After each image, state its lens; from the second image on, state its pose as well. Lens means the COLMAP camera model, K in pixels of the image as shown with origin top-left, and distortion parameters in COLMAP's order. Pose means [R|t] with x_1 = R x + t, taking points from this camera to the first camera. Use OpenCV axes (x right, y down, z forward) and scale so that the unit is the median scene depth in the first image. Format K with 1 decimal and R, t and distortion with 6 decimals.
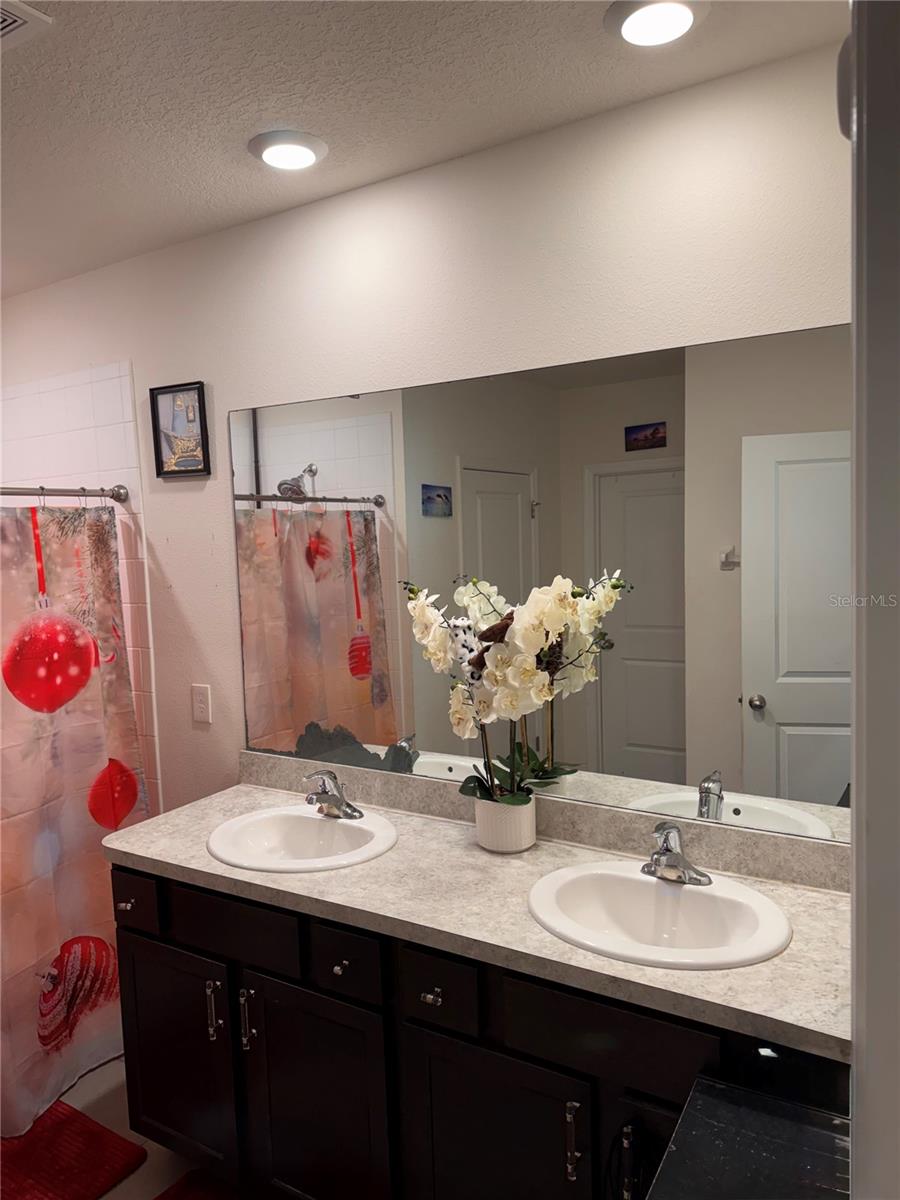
lens RADIAL K [[828.7, 0, 444.9], [0, 828.7, 598.9], [0, 0, 1]] dist [0.124599, -0.265071]
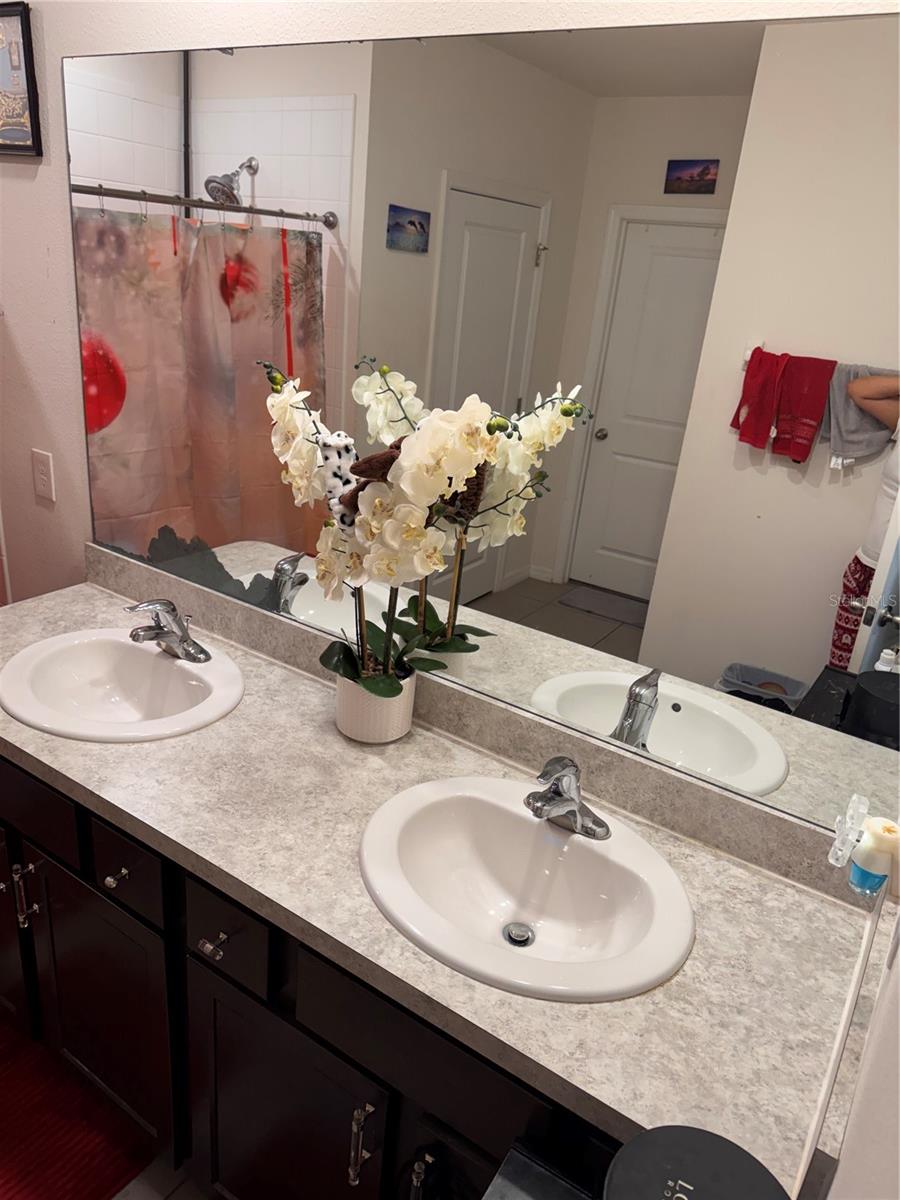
lens RADIAL K [[828.7, 0, 444.9], [0, 828.7, 598.9], [0, 0, 1]] dist [0.124599, -0.265071]
pose [[0.992060, 0.124865, 0.015016, 0.107814], [-0.123557, 0.945398, 0.301589, -0.062360], [0.023462, -0.301050, 0.953320, 0.276663]]
